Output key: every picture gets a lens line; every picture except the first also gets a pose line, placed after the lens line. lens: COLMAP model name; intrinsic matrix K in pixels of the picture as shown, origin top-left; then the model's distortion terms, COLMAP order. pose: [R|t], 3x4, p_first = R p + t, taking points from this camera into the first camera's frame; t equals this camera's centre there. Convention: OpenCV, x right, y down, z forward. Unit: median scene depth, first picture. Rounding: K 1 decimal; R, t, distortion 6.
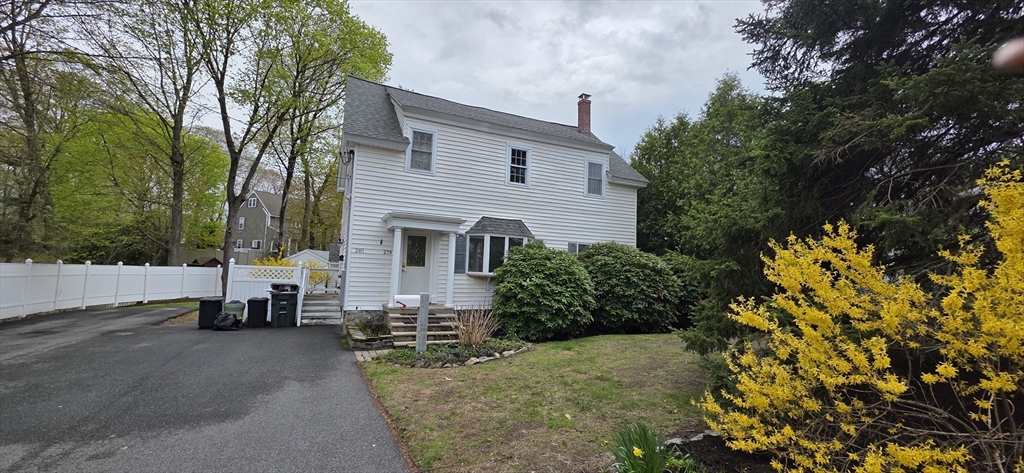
lens RADIAL K [[409.1, 0, 515.8], [0, 409.1, 236.2], [0, 0, 1]] dist [0.001961, 0.000093]
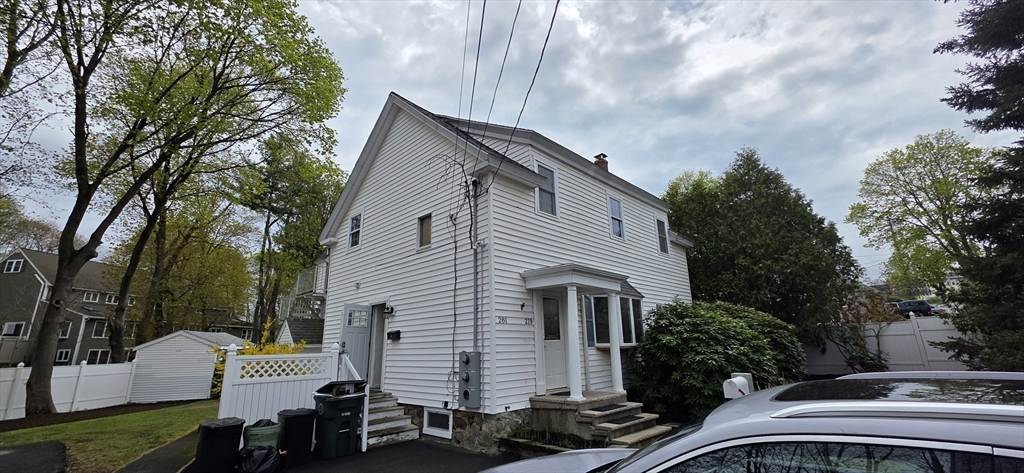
lens RADIAL K [[409.1, 0, 511.8], [0, 409.1, 236.0], [0, 0, 1]] dist [0.001961, 0.000093]
pose [[0.927986, 0.038606, 0.370609, -0.568553], [0.025416, 0.985743, -0.166325, 0.009317], [-0.371746, 0.163767, 0.913775, 0.305761]]
